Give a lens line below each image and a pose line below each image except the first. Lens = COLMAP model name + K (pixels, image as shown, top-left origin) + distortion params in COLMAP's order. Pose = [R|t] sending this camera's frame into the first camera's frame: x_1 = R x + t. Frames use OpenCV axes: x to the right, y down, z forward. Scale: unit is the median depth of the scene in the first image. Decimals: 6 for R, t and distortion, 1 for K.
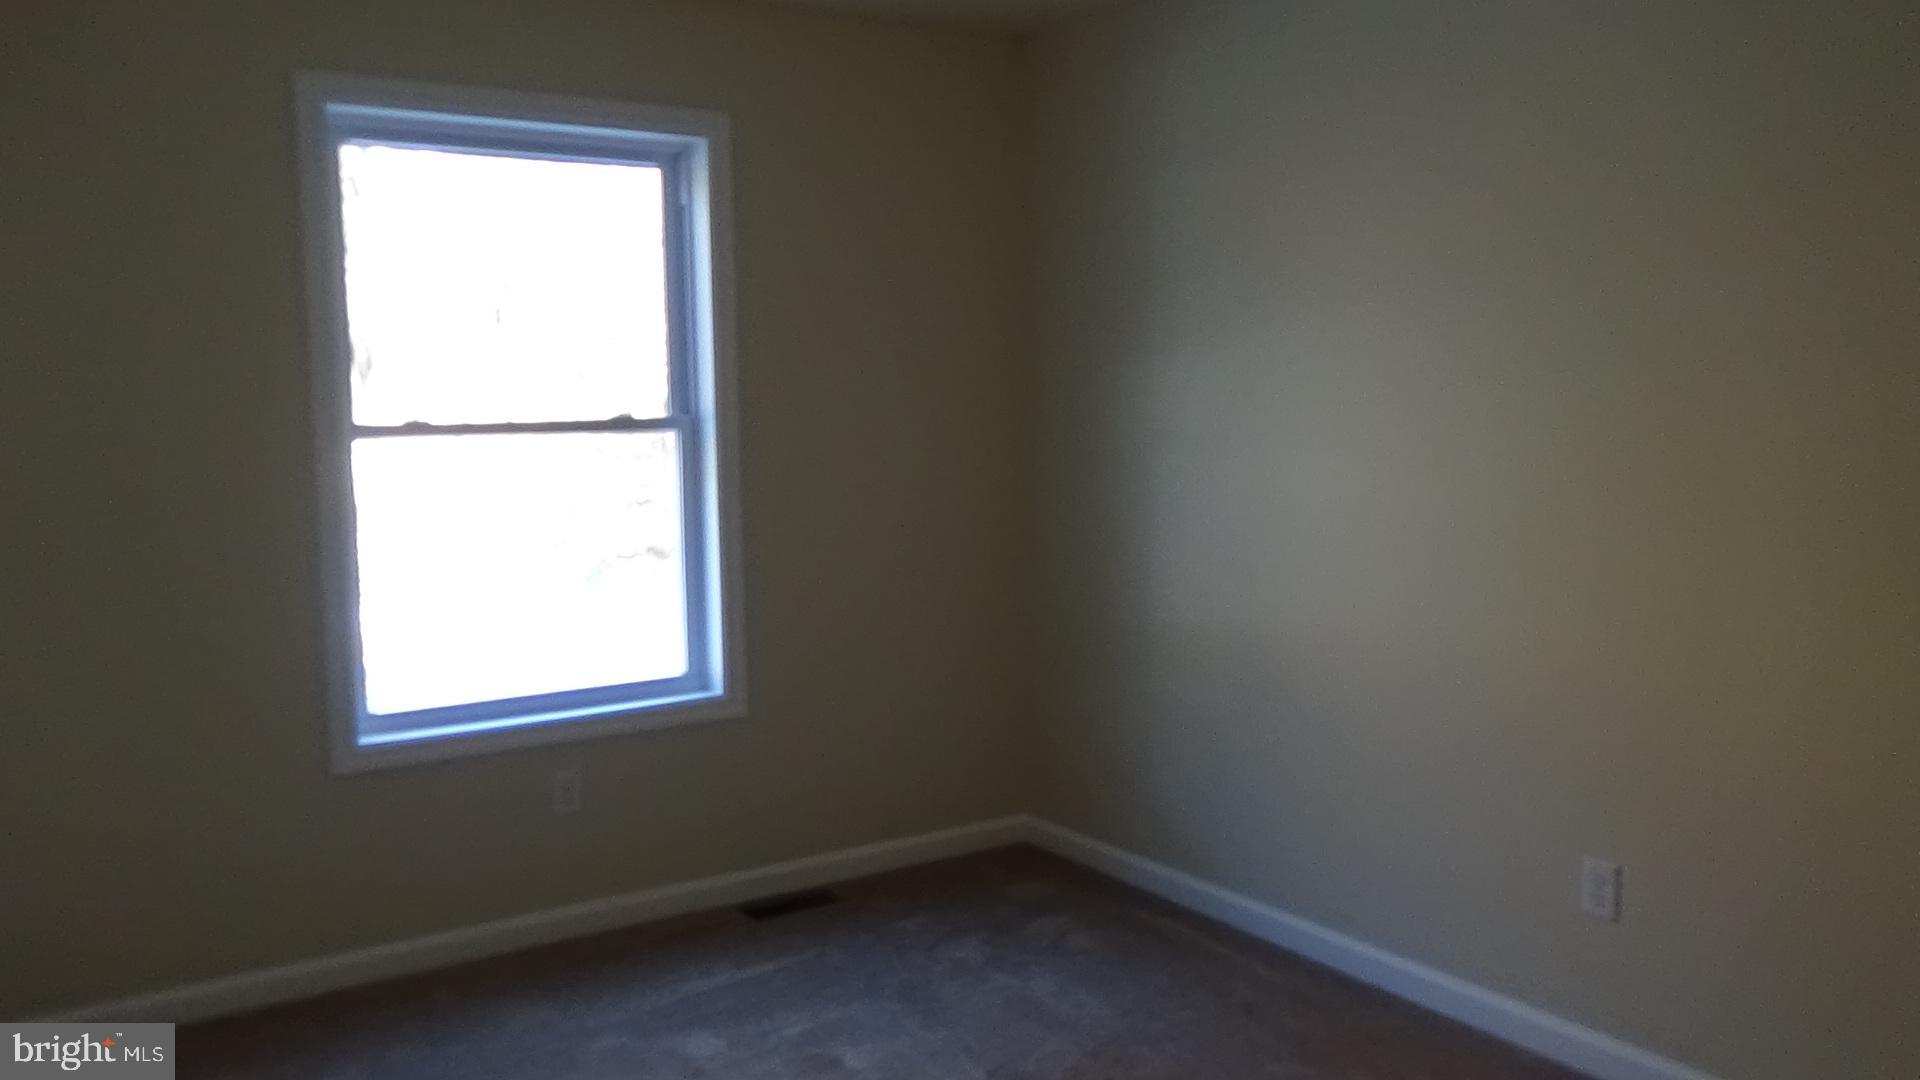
lens RADIAL K [[1467.5, 0, 964.6], [0, 1467.5, 543.1], [0, 0, 1]] dist [0.004090, -0.002747]
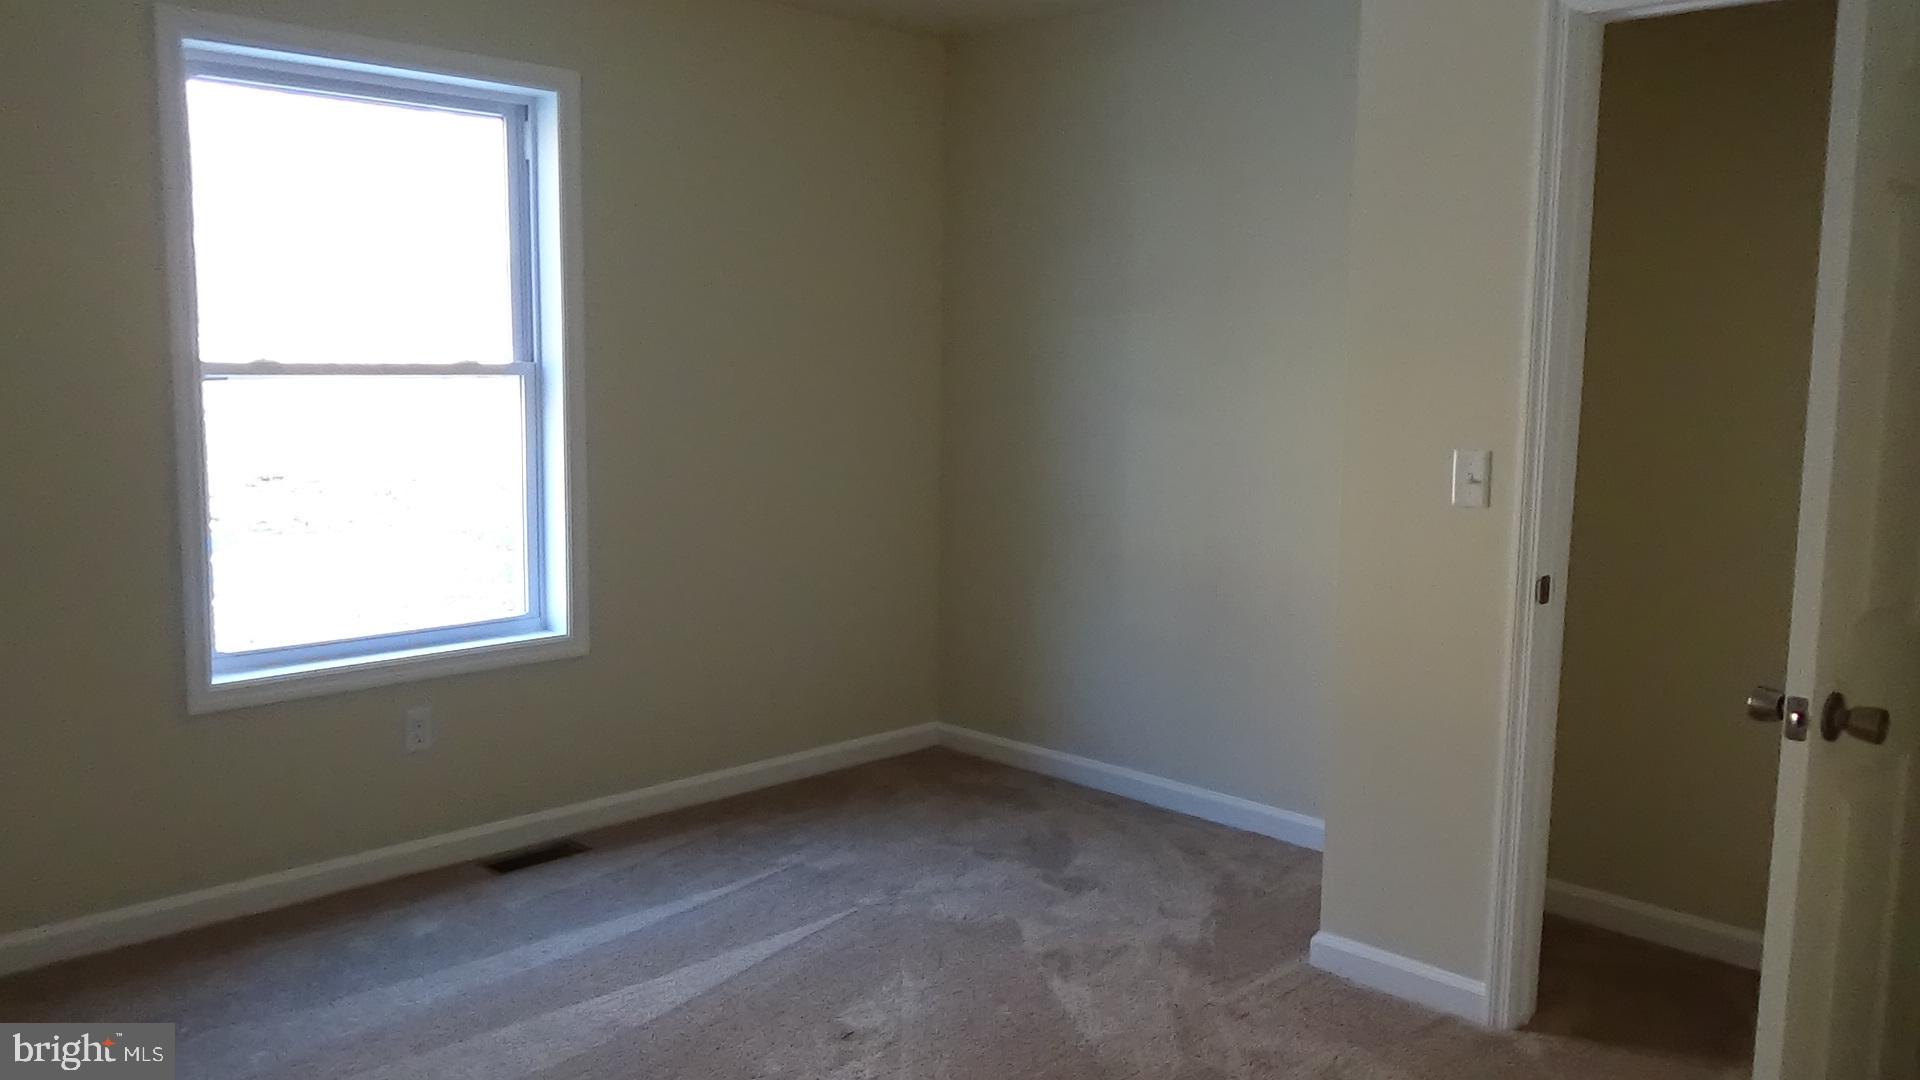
lens RADIAL K [[1467.5, 0, 952.4], [0, 1467.5, 534.1], [0, 0, 1]] dist [0.004090, -0.002747]
pose [[0.980156, 0.002711, 0.198211, -0.105006], [-0.007250, 0.999728, 0.022181, 0.008334], [-0.198097, -0.023178, 0.979908, -0.069129]]
